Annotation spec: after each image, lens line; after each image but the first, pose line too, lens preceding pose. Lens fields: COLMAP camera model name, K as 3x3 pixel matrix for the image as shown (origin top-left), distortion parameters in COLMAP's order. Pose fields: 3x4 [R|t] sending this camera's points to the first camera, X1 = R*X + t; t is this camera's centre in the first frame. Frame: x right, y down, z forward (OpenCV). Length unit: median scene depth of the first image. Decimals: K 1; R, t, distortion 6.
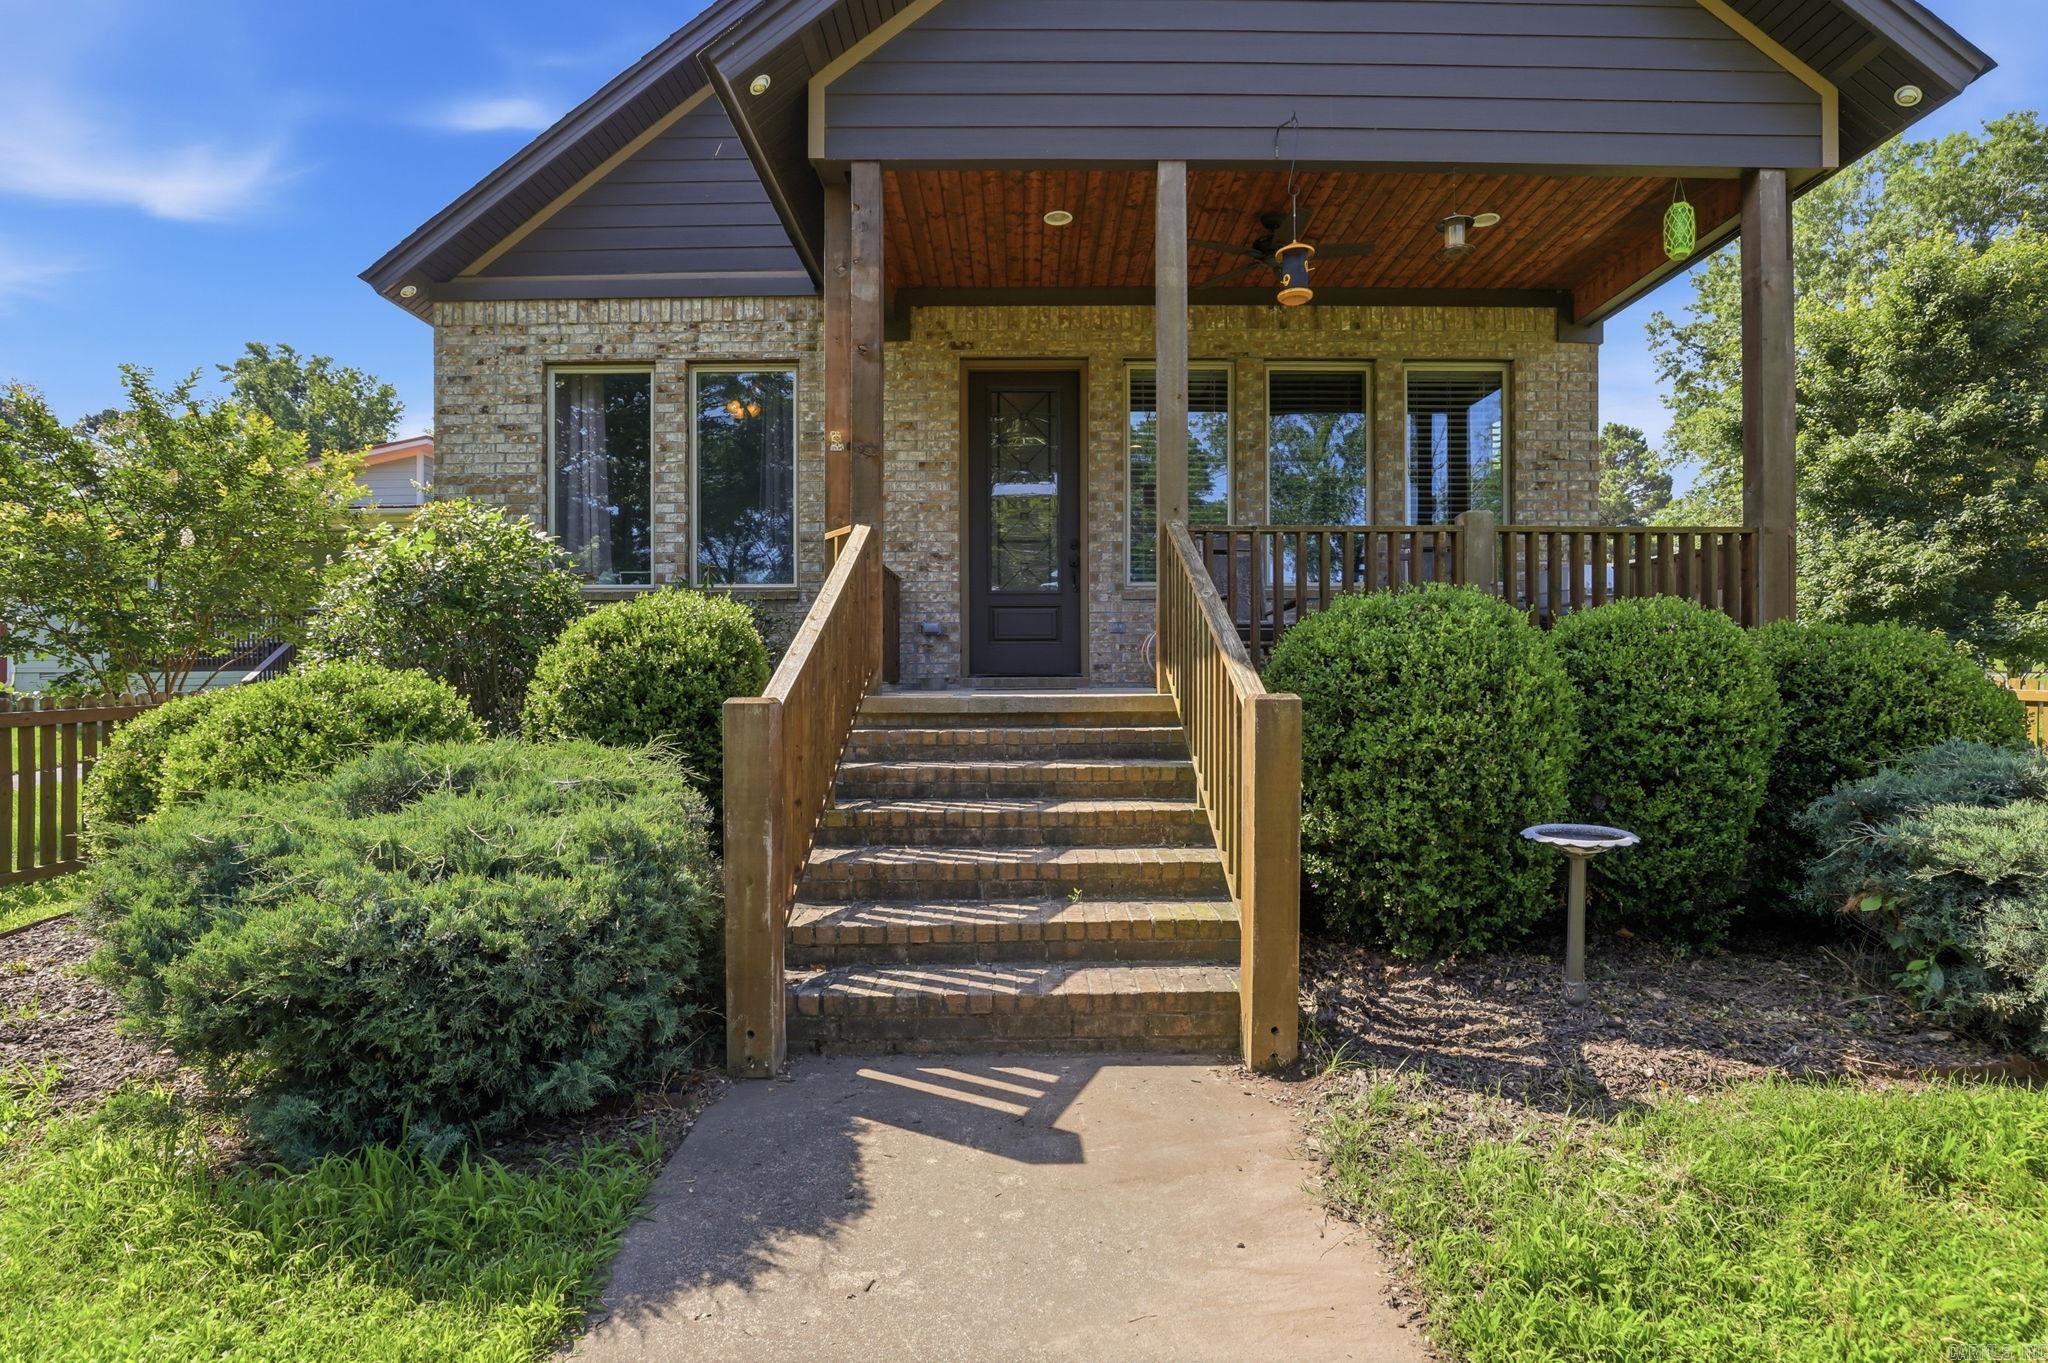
lens RADIAL K [[963.7, 0, 1027.0], [0, 963.7, 699.5], [0, 0, 1]] dist [-0.039140, 0.007095]
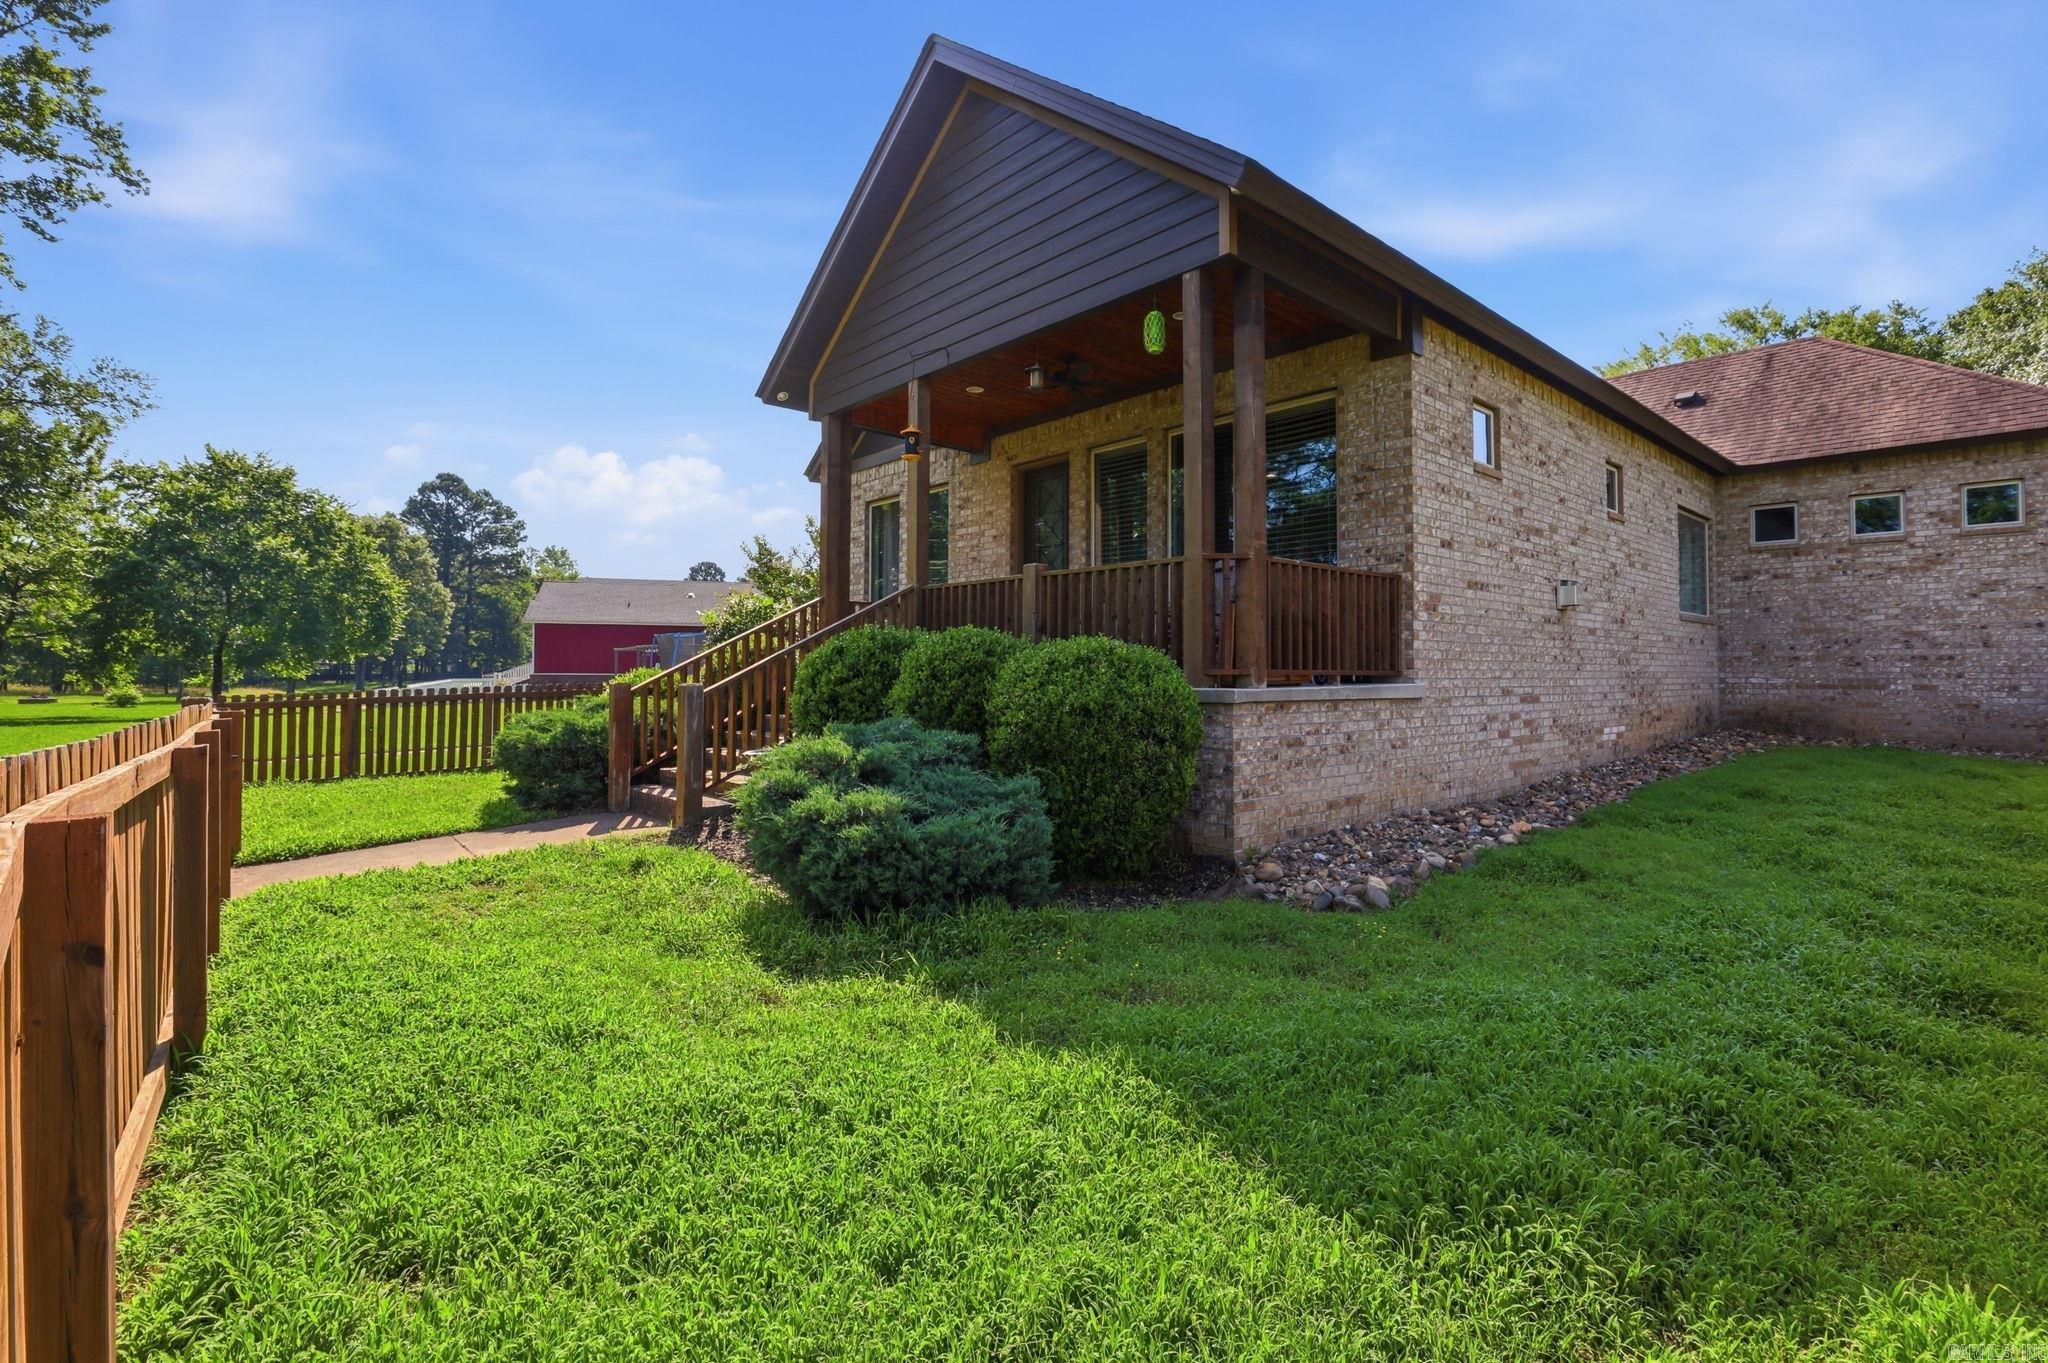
lens RADIAL K [[975.0, 0, 1013.4], [0, 975.0, 659.0], [0, 0, 1]] dist [-0.062477, 0.021740]
pose [[0.647582, -0.006879, -0.761965, 1.124588], [-0.017688, 0.999554, -0.024057, -0.008153], [0.761790, 0.029057, 0.647172, -0.000820]]
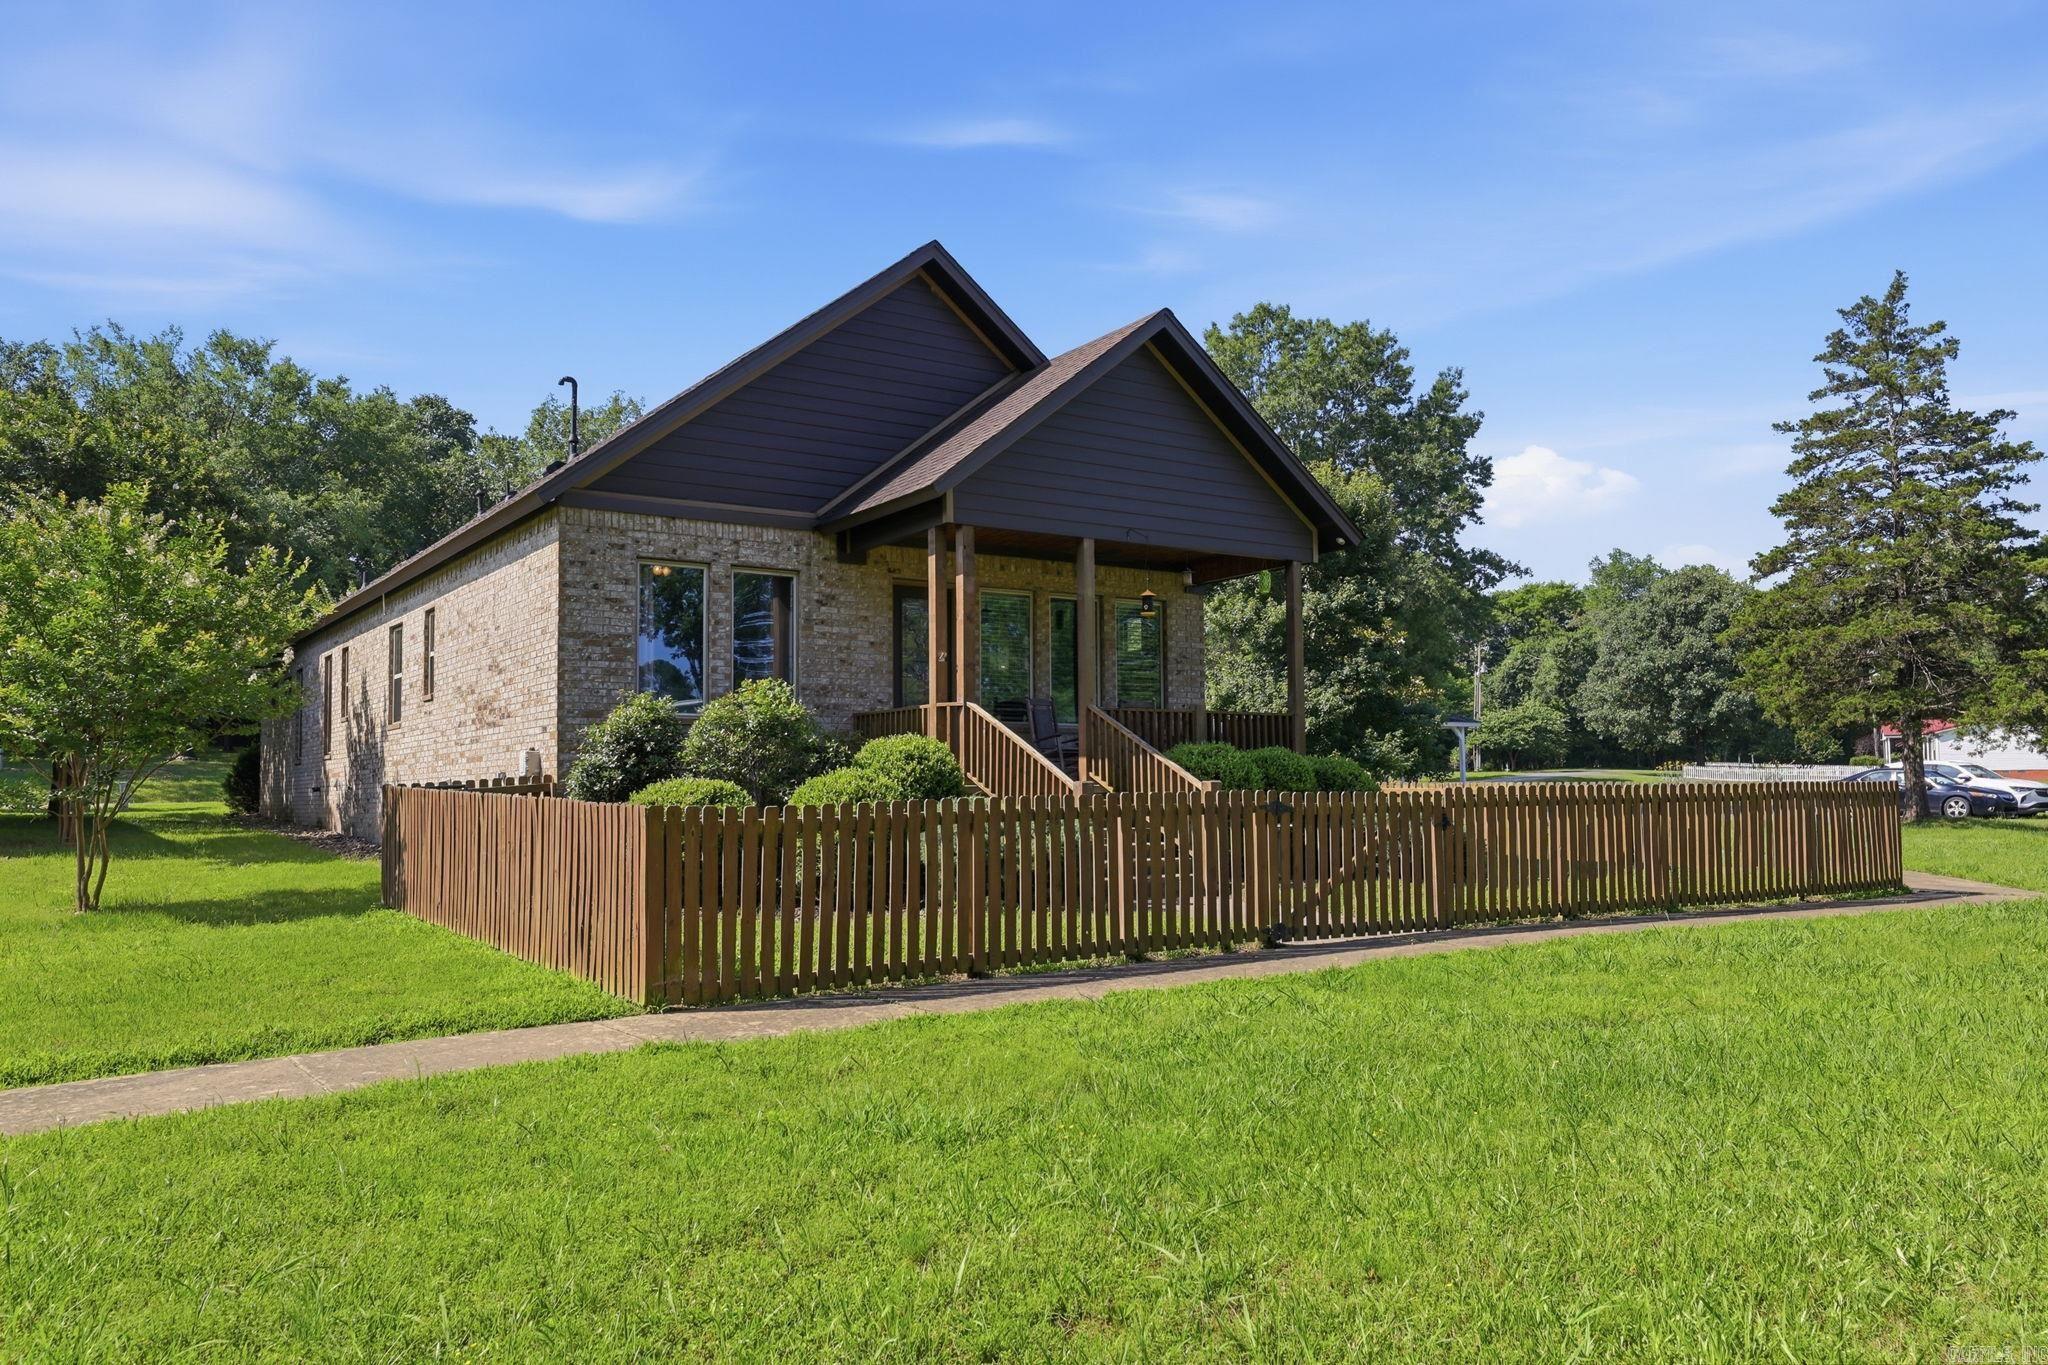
lens RADIAL K [[1523.6, 0, 1036.7], [0, 1523.6, 679.2], [0, 0, 1]] dist [0.023388, 0.008318]
pose [[0.826283, 0.040209, 0.561818, -1.294549], [0.014780, 0.995558, -0.092988, 0.051260], [-0.563061, 0.085138, 0.822018, -1.211692]]
